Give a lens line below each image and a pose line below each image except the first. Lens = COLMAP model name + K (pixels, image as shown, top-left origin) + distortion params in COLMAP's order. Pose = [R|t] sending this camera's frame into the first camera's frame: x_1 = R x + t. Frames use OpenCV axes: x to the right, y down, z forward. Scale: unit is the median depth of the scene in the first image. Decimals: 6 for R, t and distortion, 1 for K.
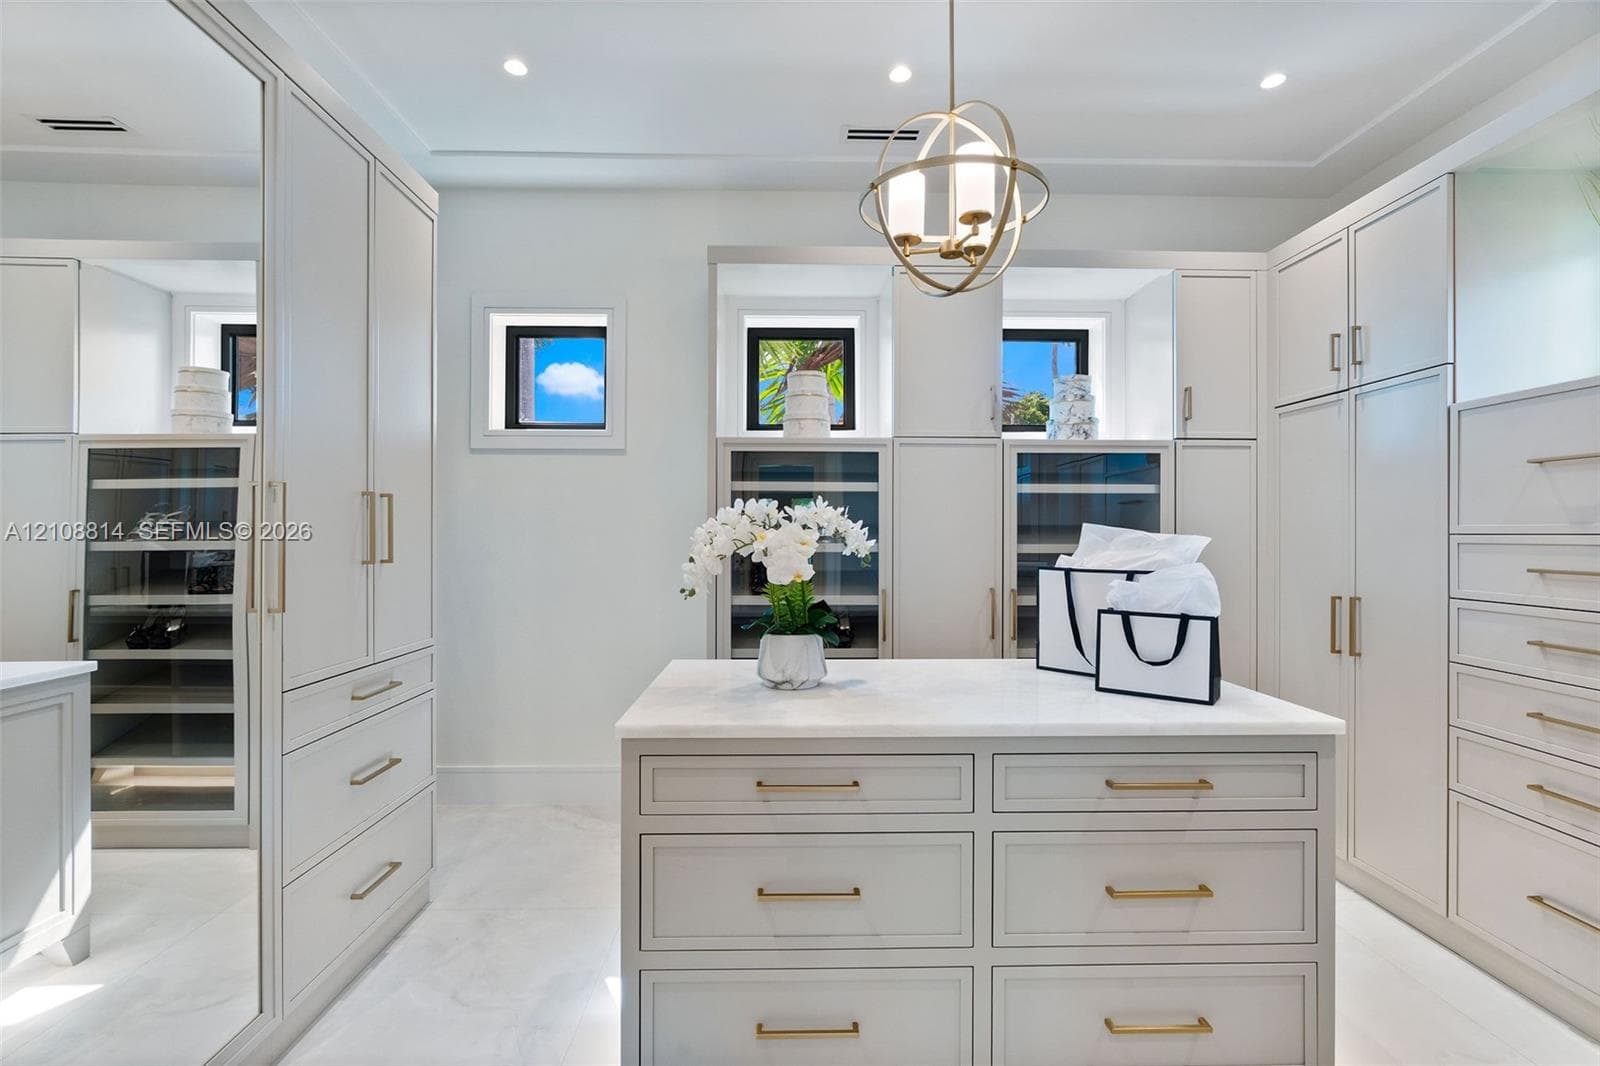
lens RADIAL K [[722.3, 0, 800.0], [0, 722.3, 533.0], [0, 0, 1]] dist [0.000312, -0.000026]
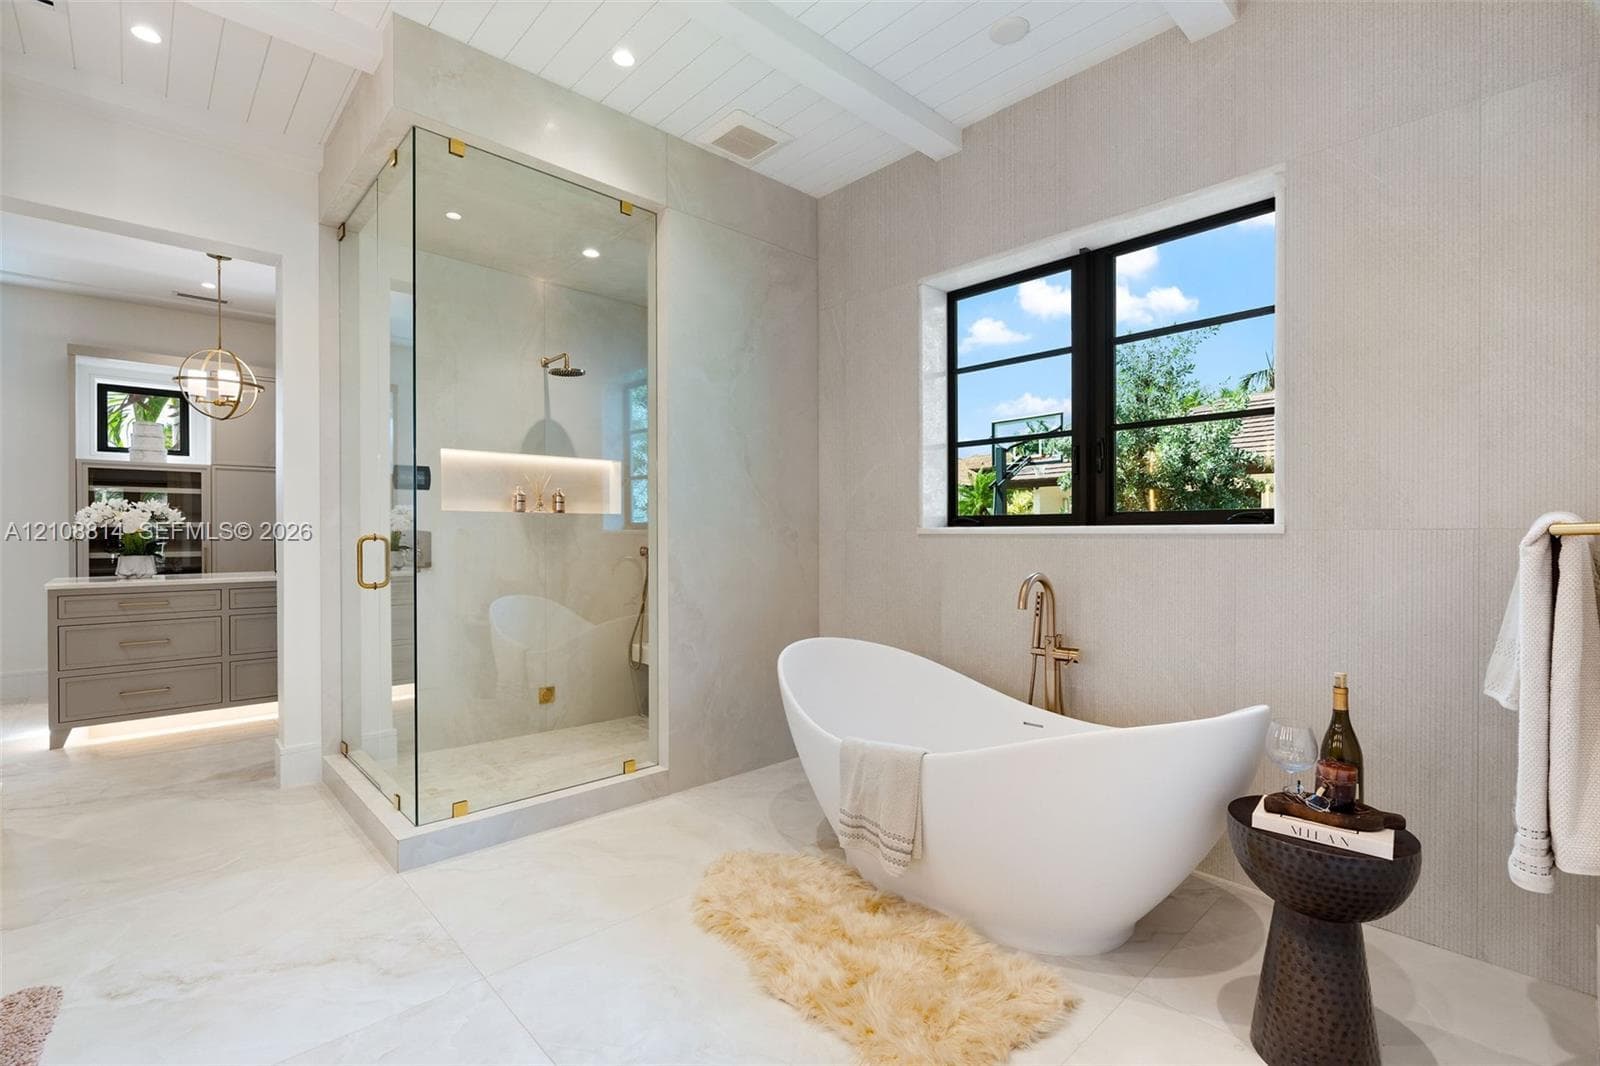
lens RADIAL K [[722.3, 0, 800.0], [0, 722.3, 533.0], [0, 0, 1]] dist [0.000312, -0.000026]
pose [[0.744827, -0.000755, 0.667257, 0.017991], [-0.001255, 0.999996, 0.002532, 0.034487], [-0.667256, -0.002723, 0.744823, -1.379673]]
